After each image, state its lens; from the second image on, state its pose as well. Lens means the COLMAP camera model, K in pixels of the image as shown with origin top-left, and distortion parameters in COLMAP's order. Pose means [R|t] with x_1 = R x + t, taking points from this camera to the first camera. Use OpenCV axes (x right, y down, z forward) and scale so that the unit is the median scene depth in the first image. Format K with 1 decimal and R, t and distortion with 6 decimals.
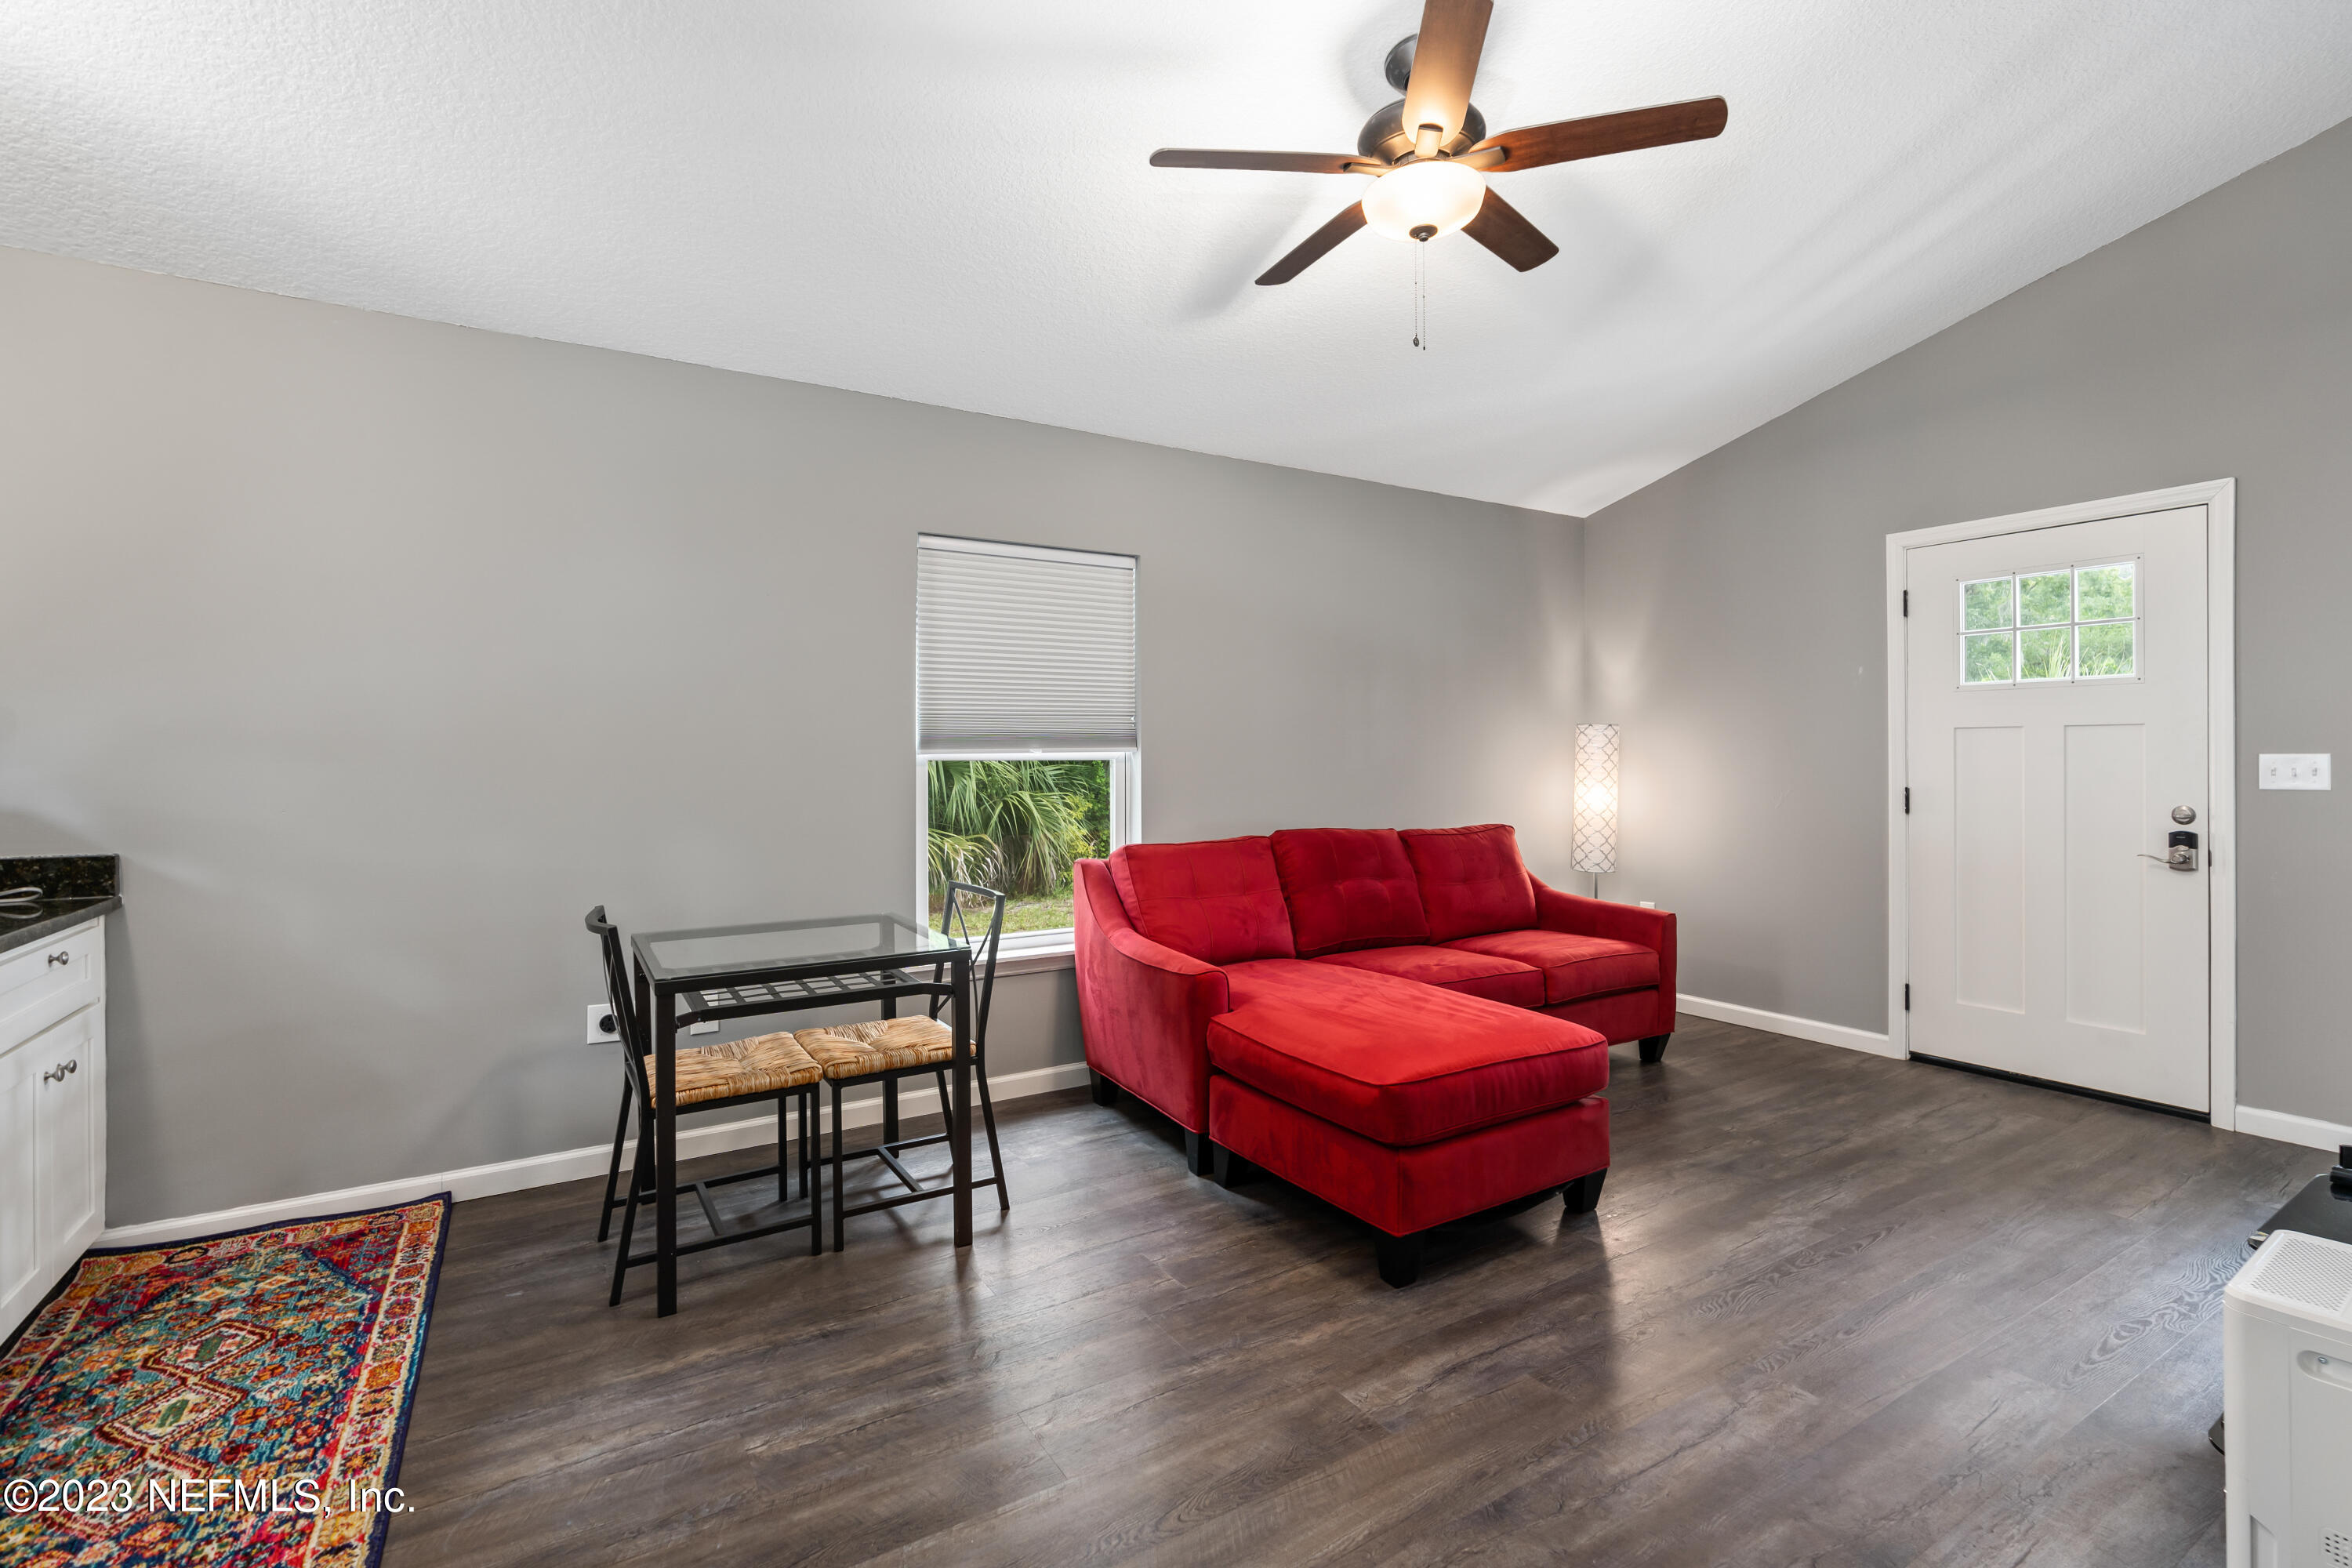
lens RADIAL K [[1057.8, 0, 1182.9], [0, 1057.8, 775.7], [0, 0, 1]] dist [-0.001691, -0.000116]
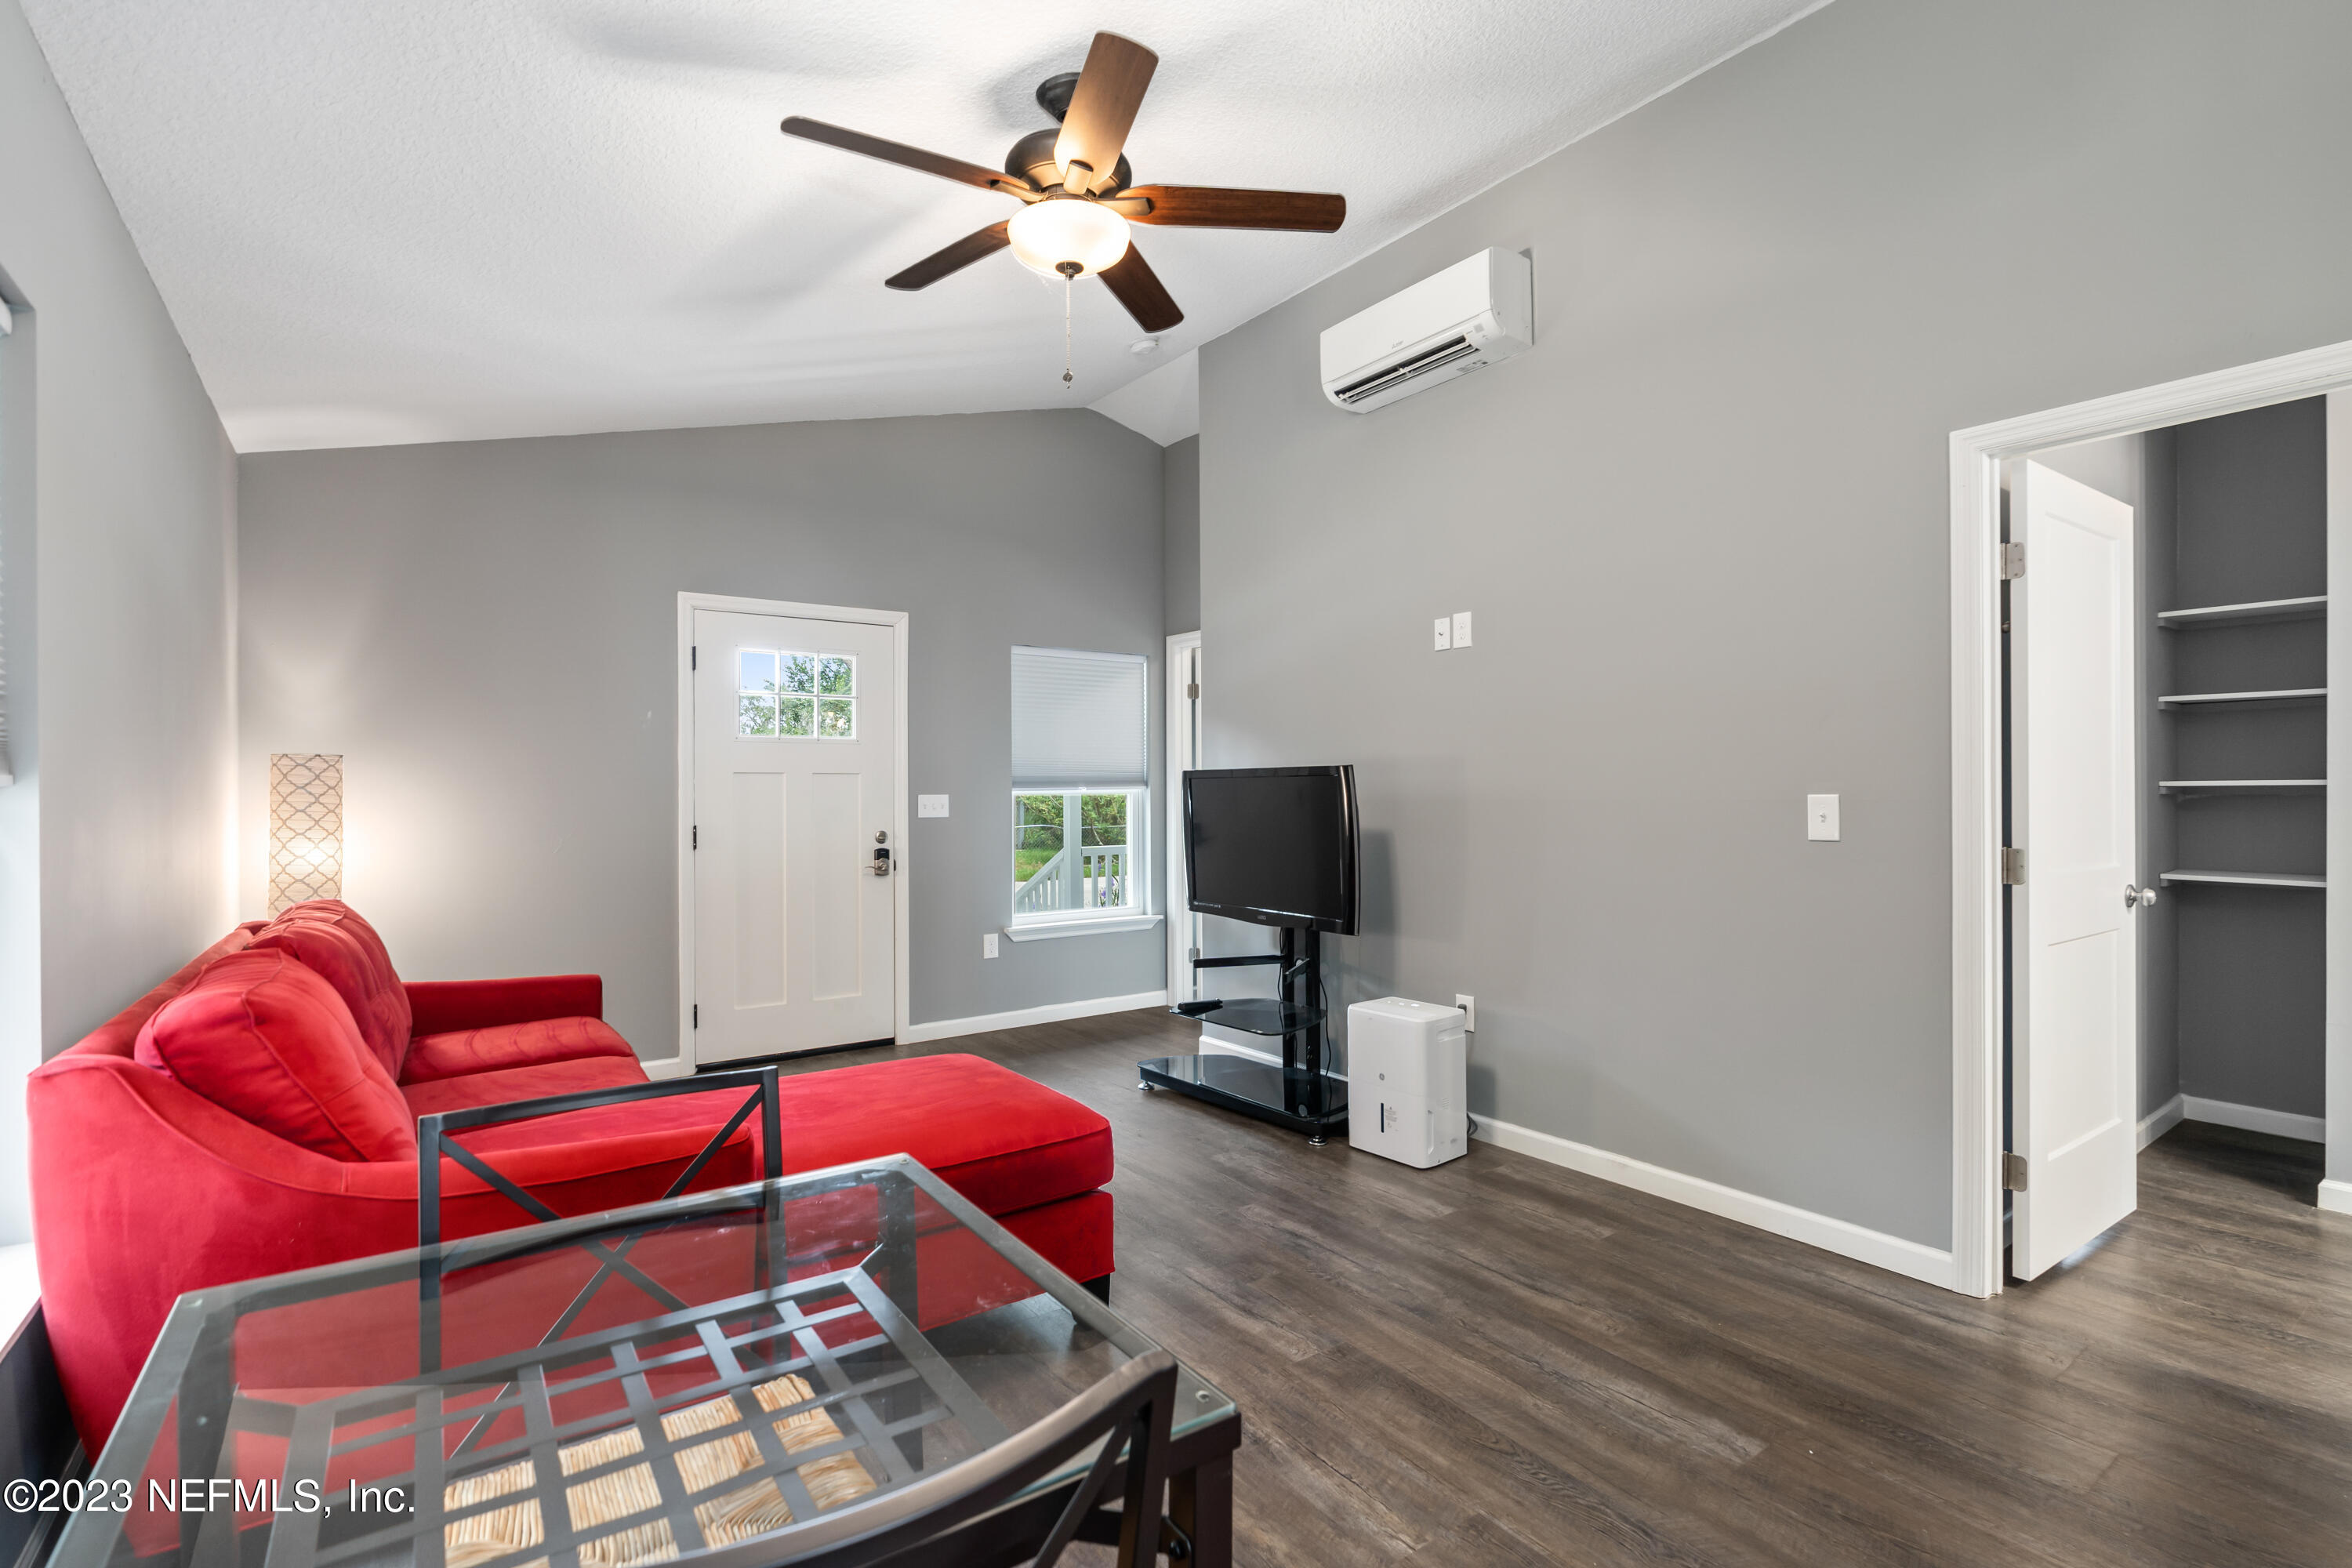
lens RADIAL K [[1103.3, 0, 1174.0], [0, 1103.3, 790.2], [0, 0, 1]] dist [-0.026575, 0.000283]
pose [[-0.075296, 0.006289, 0.997141, -0.623383], [0.022884, 0.999728, -0.004577, -0.010789], [-0.996899, 0.022474, -0.075420, 0.751046]]
